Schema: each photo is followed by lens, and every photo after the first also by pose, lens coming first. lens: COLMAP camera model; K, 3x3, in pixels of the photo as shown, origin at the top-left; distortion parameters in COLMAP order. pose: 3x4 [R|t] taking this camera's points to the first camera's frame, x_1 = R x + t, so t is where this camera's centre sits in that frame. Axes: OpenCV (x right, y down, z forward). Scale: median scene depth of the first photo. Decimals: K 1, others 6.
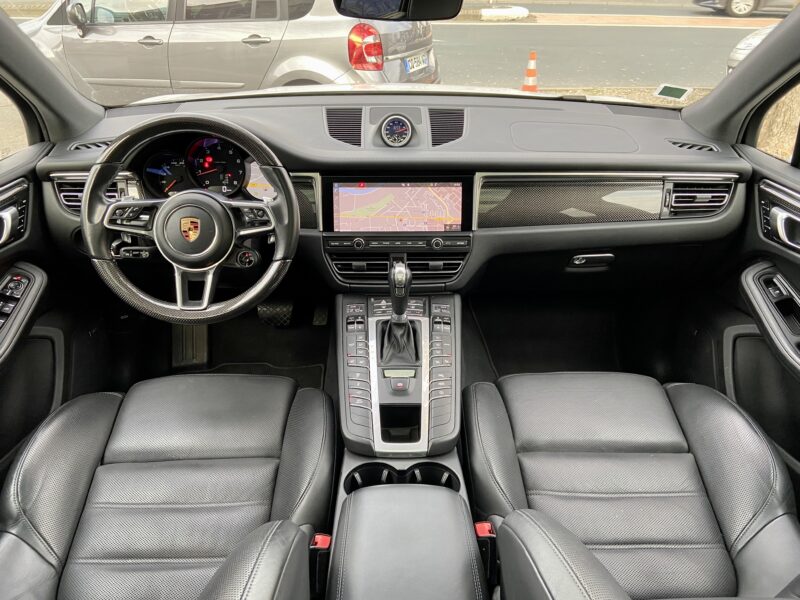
lens RADIAL K [[597.8, 0, 397.7], [0, 597.8, 294.5], [0, 0, 1]] dist [0.112285, -0.141099]
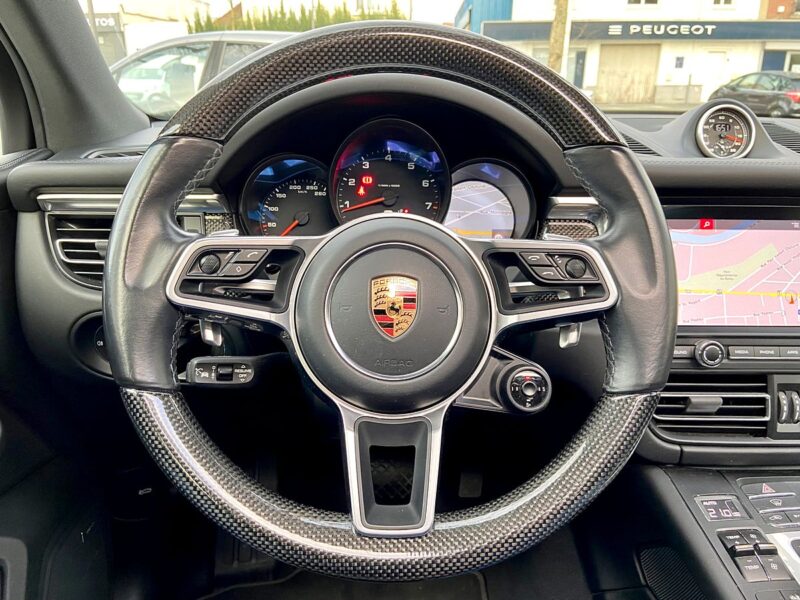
lens RADIAL K [[608.5, 0, 400.5], [0, 608.5, 296.0], [0, 0, 1]] dist [0.061958, -0.089077]
pose [[0.999867, 0.006981, 0.014770, -0.301610], [-0.003986, 0.981021, -0.193862, -0.036982], [-0.015843, 0.193777, 0.980918, 0.553626]]
